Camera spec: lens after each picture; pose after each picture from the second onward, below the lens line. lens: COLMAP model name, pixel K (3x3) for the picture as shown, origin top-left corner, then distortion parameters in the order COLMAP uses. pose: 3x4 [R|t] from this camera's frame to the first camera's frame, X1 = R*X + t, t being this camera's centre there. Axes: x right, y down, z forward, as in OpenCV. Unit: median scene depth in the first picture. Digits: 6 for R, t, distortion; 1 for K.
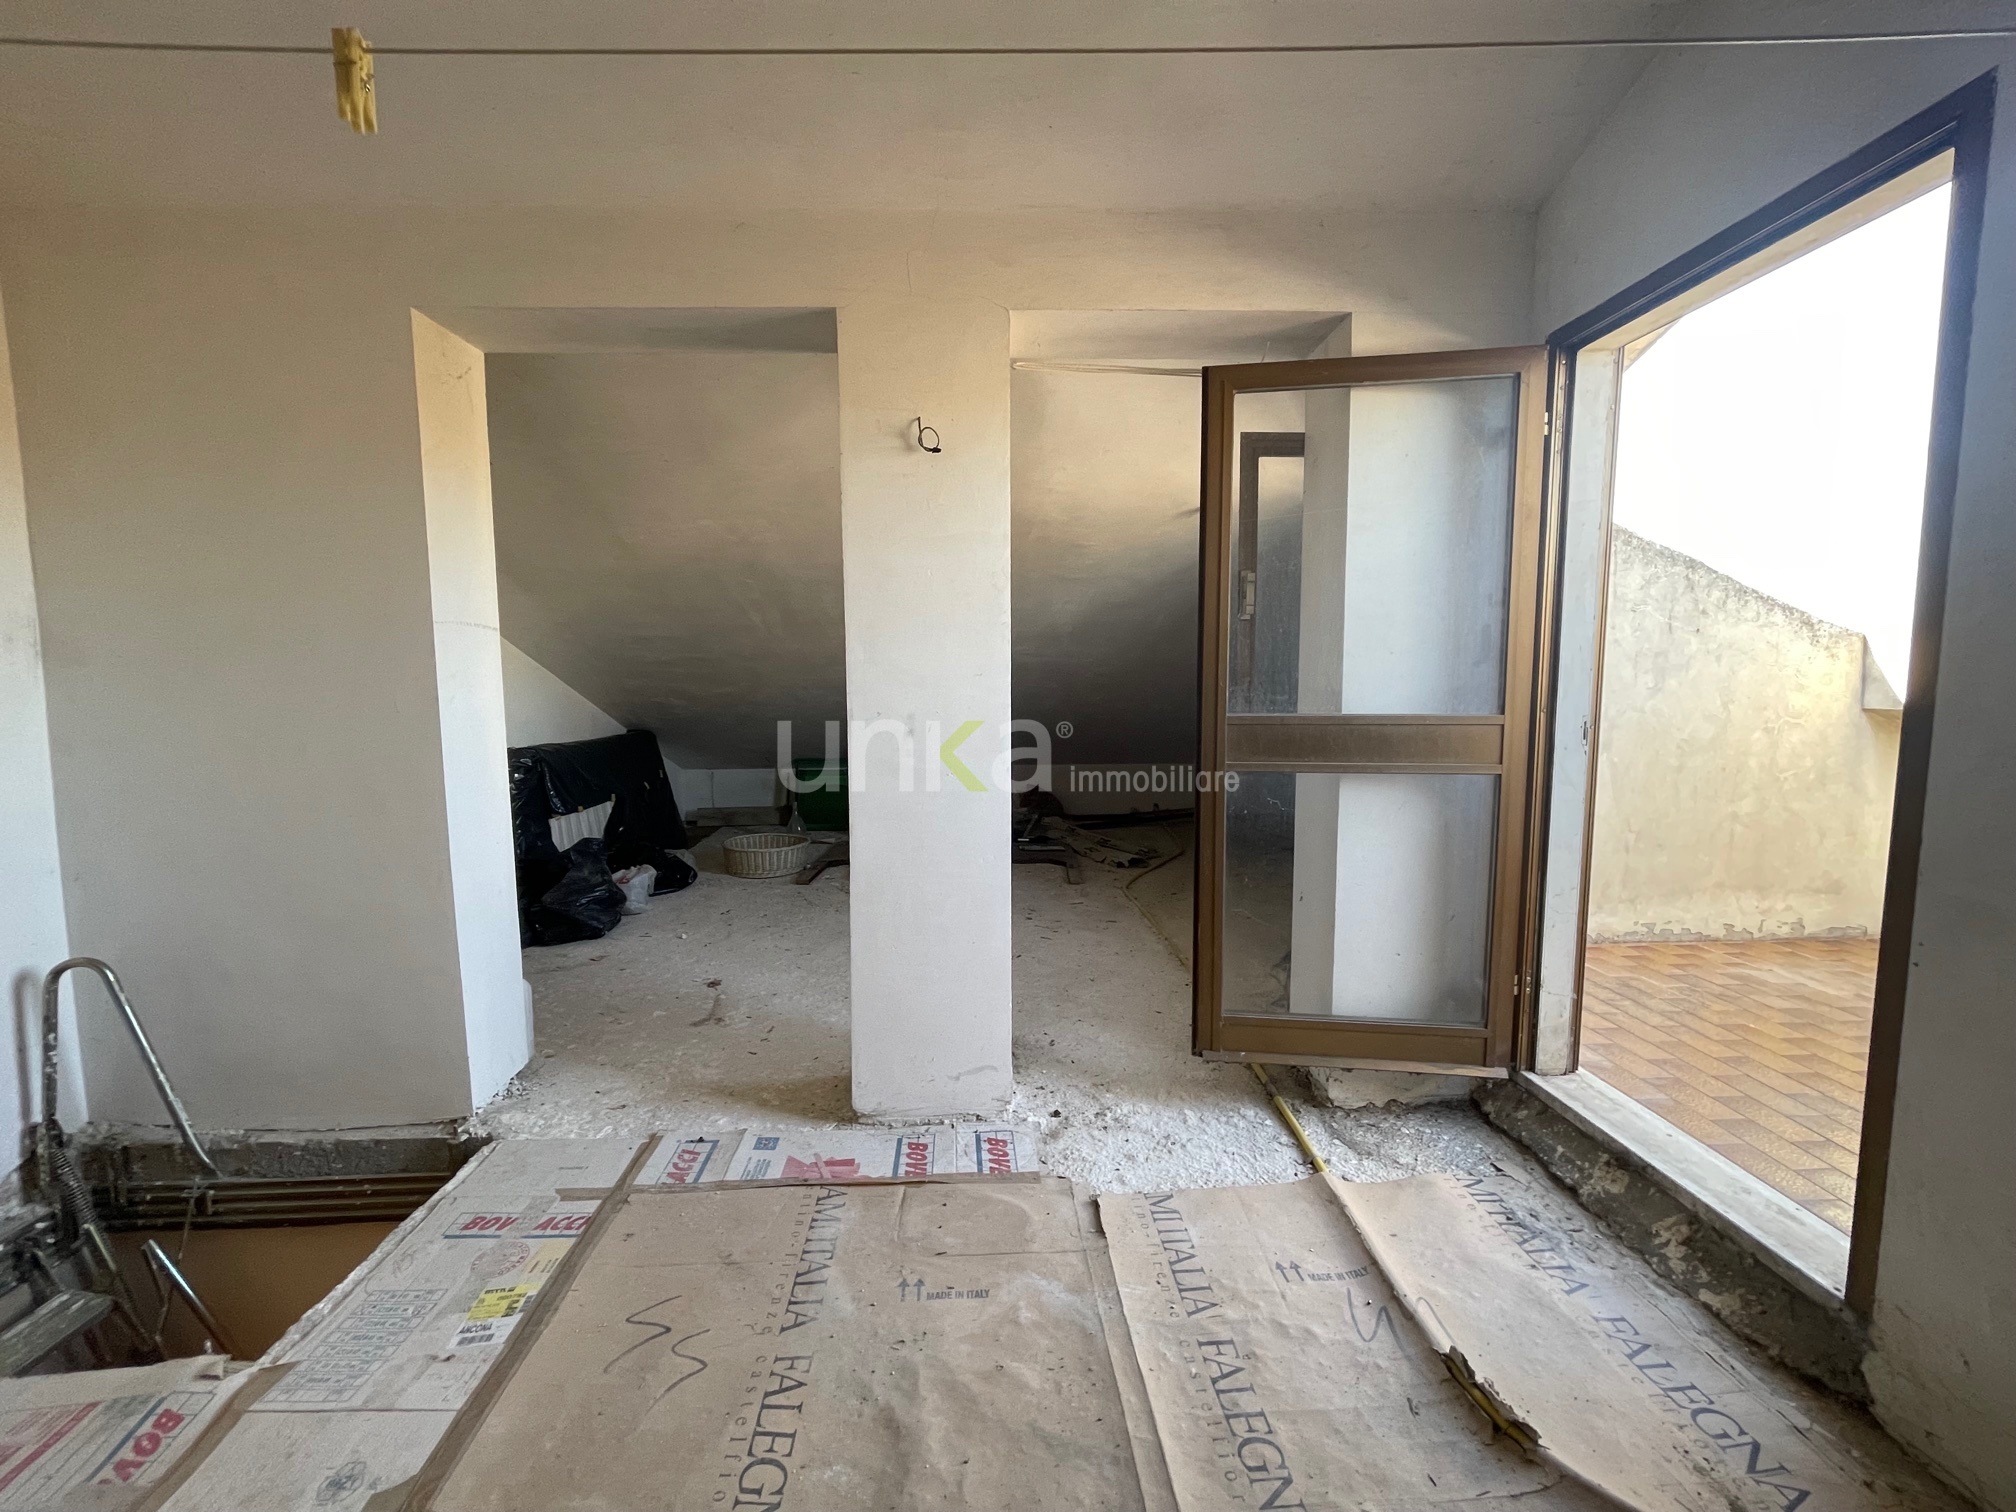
lens RADIAL K [[814.0, 0, 993.4], [0, 814.0, 753.9], [0, 0, 1]] dist [0.002099, -0.000232]
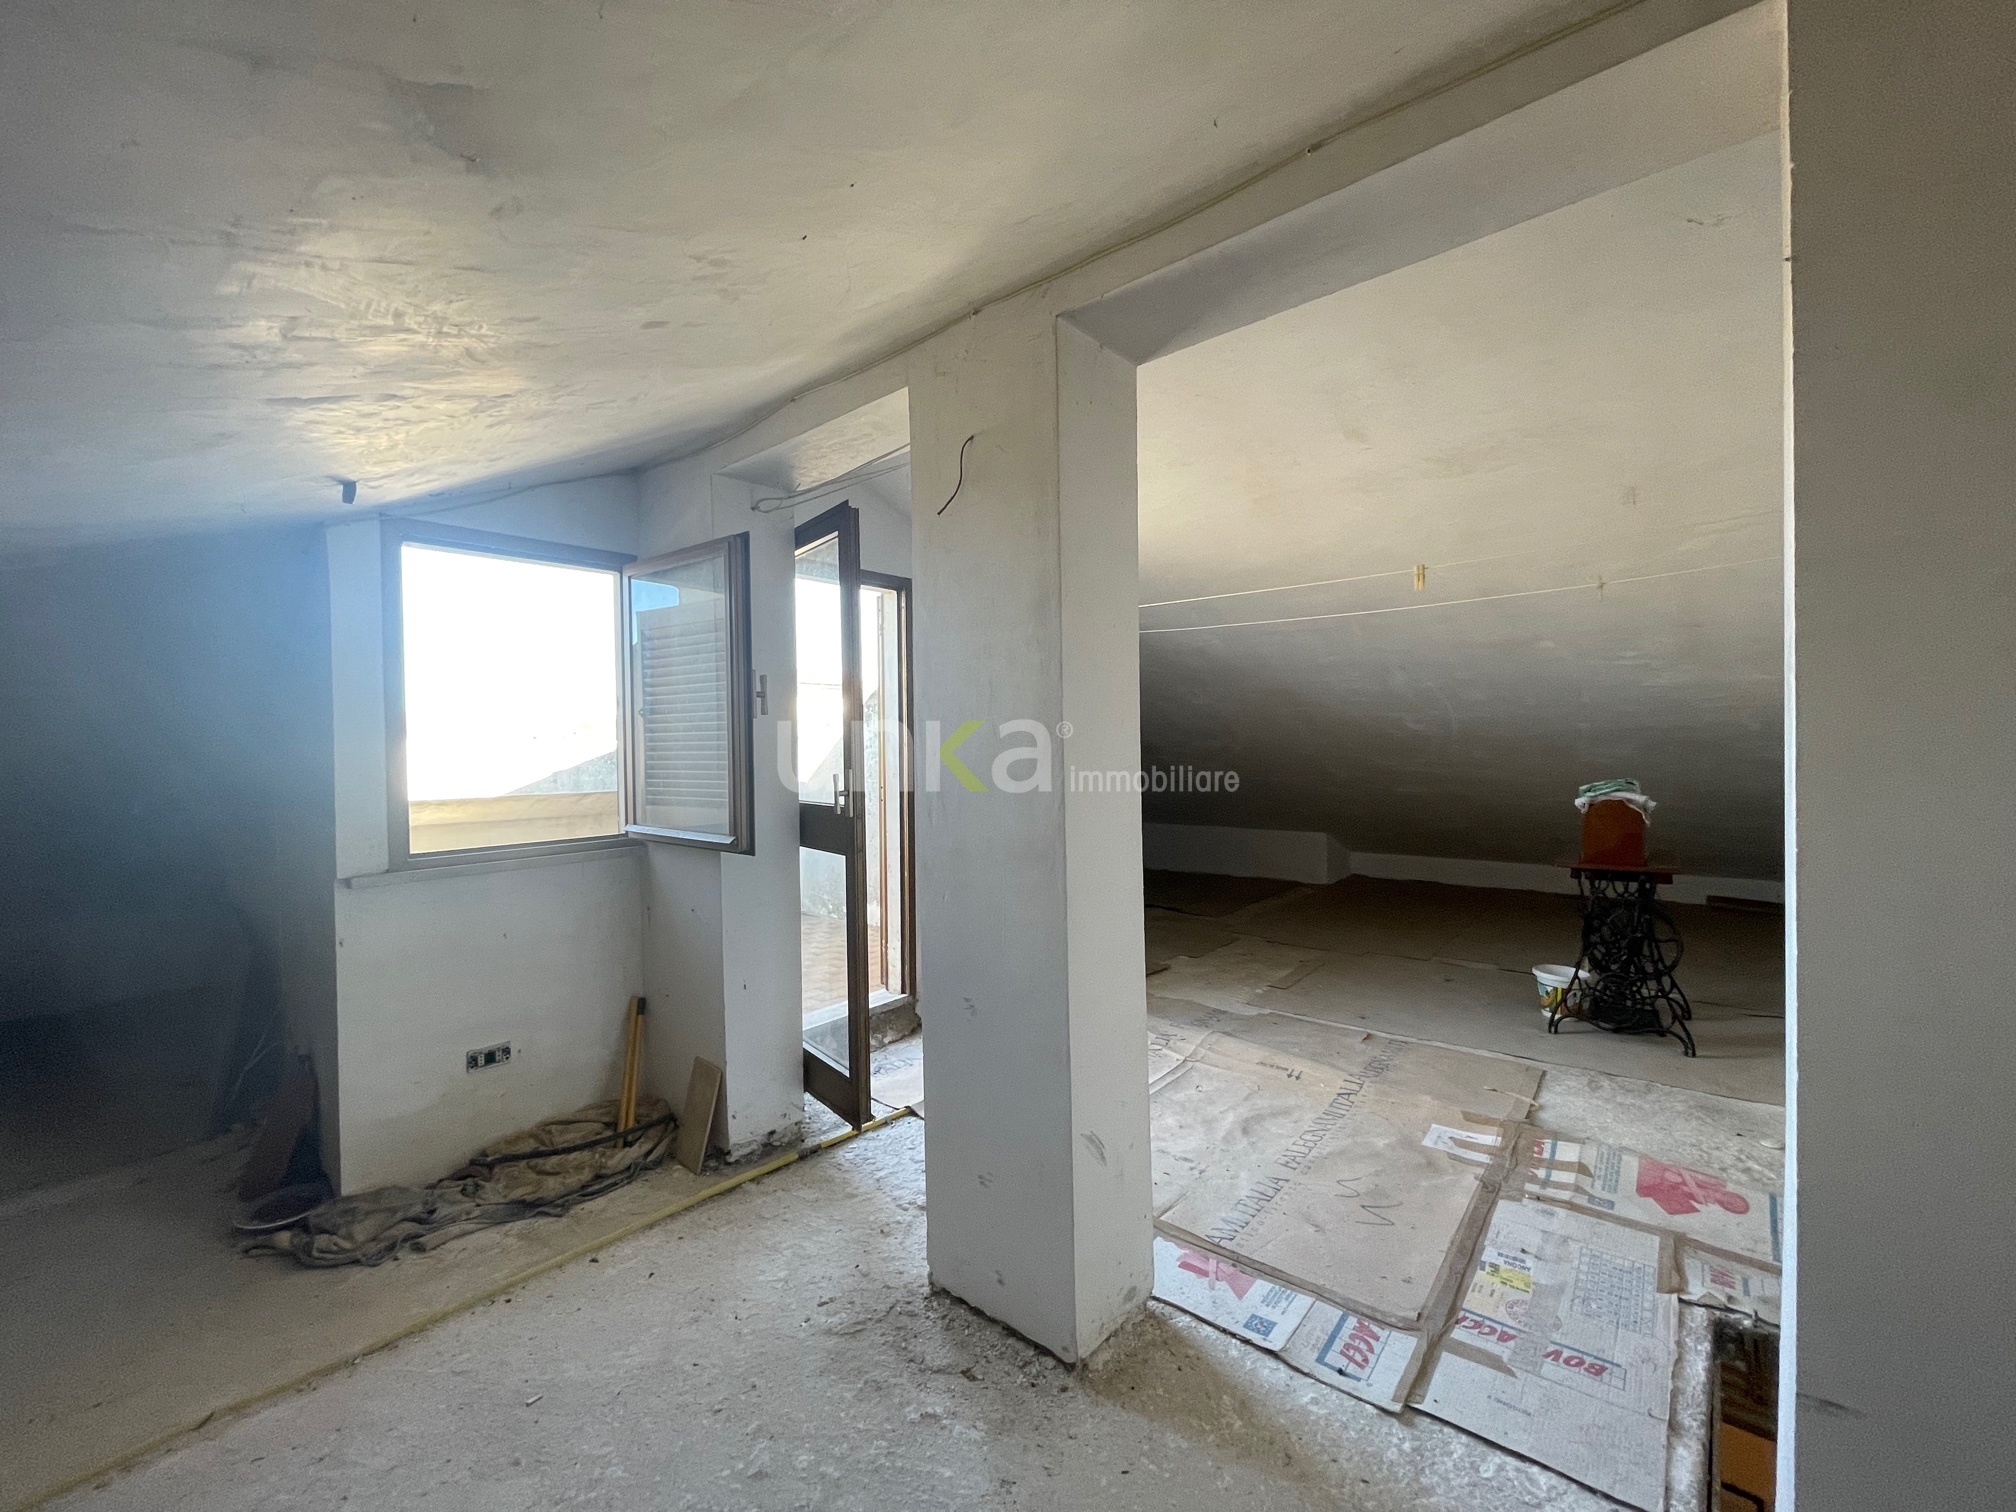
lens RADIAL K [[814.0, 0, 1009.7], [0, 814.0, 756.5], [0, 0, 1]] dist [0.002099, -0.000232]
pose [[-0.742343, 0.008252, 0.669969, -0.436646], [0.079281, 0.993981, 0.075603, -0.125510], [-0.665312, 0.109239, -0.738530, 1.152275]]
